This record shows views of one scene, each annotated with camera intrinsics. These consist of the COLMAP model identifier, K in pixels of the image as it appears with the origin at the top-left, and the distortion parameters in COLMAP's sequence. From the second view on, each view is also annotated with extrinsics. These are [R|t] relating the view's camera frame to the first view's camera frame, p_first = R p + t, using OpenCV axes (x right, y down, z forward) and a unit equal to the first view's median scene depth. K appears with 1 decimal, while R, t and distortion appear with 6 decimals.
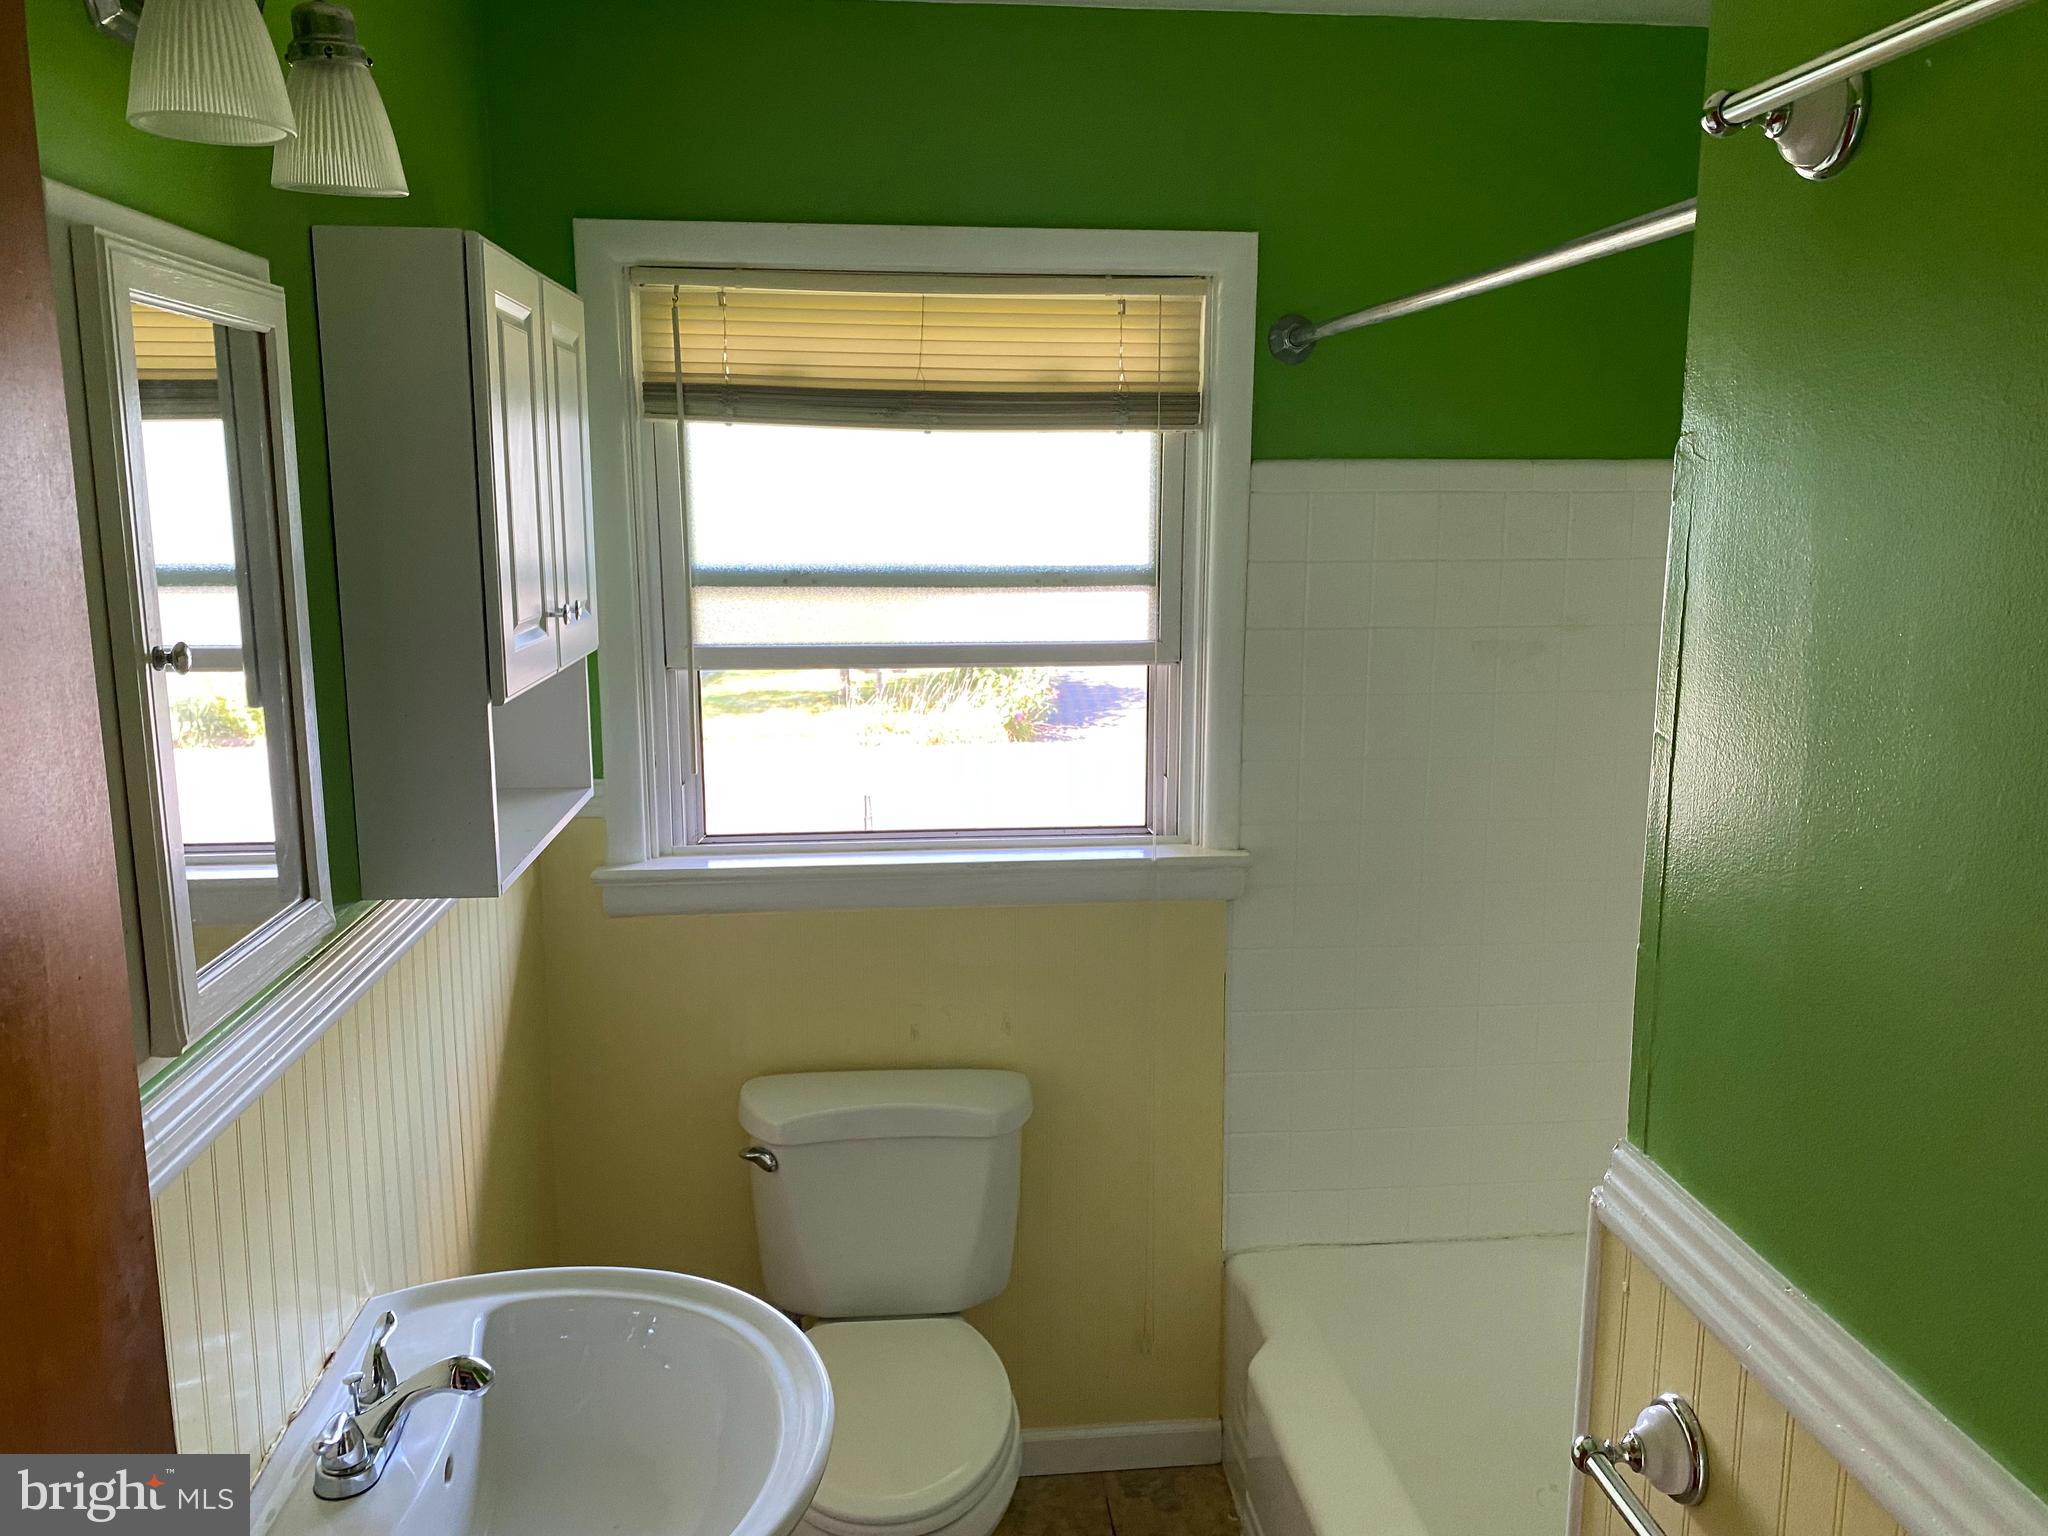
lens RADIAL K [[1569.8, 0, 1041.2], [0, 1569.8, 767.5], [0, 0, 1]] dist [0.054221, -0.058294]
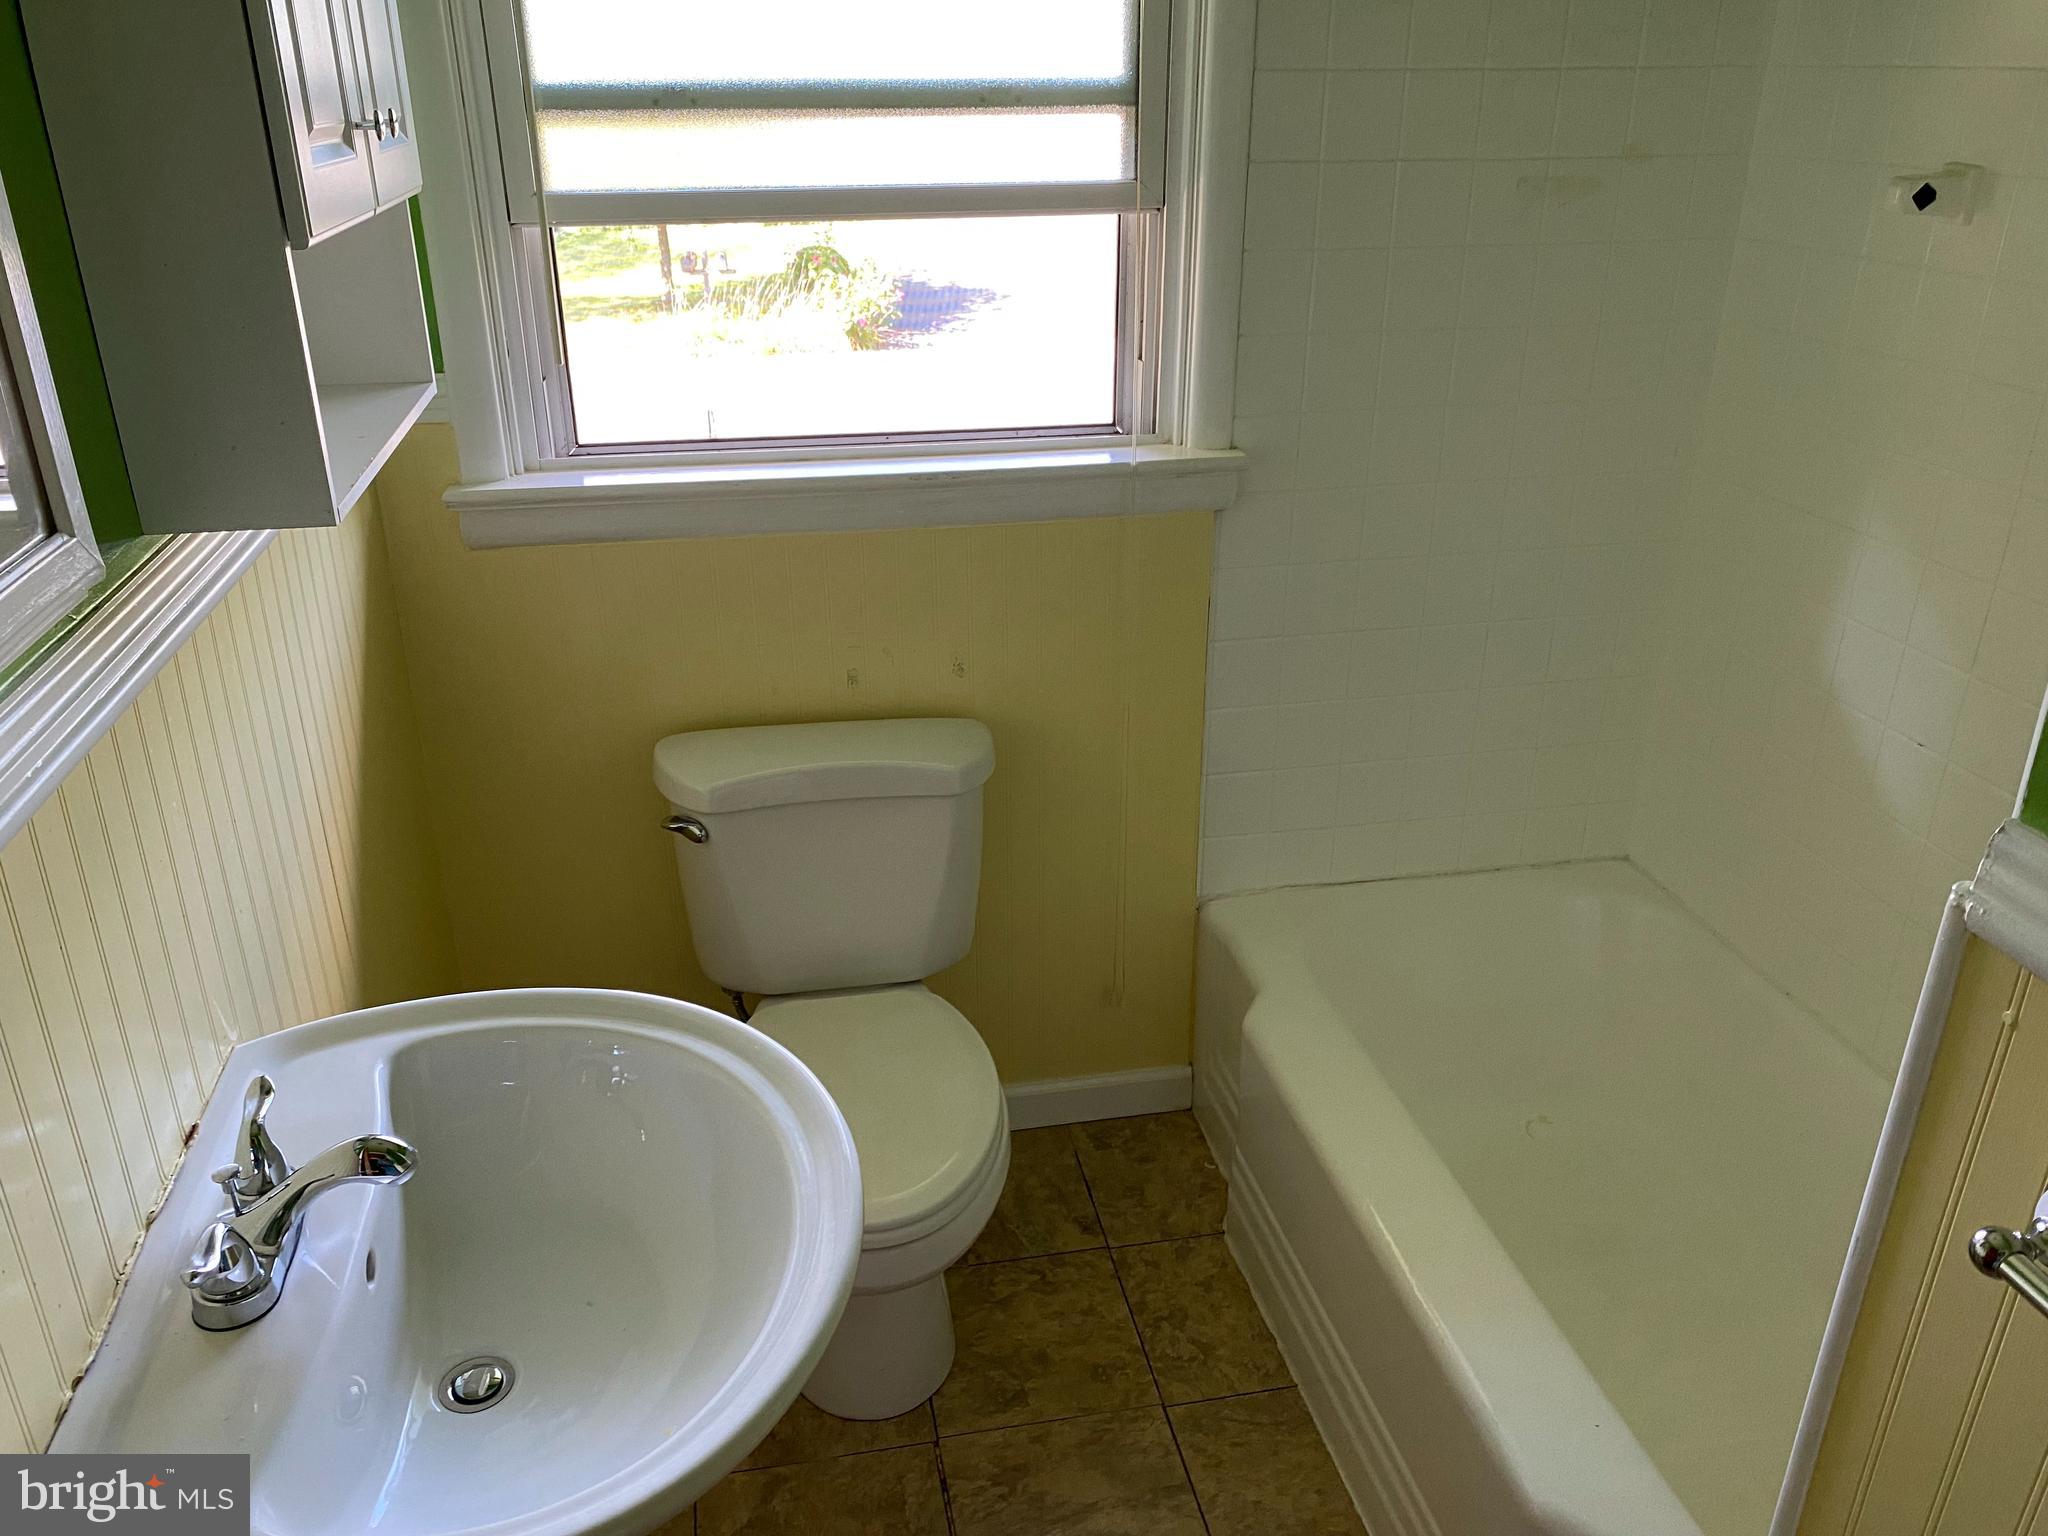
lens RADIAL K [[1569.8, 0, 1017.5], [0, 1569.8, 773.5], [0, 0, 1]] dist [0.054221, -0.058294]
pose [[0.996133, -0.039334, 0.078561, -0.063843], [0.019051, 0.969612, 0.243906, 0.014088], [-0.085767, -0.241466, 0.966612, 0.164574]]
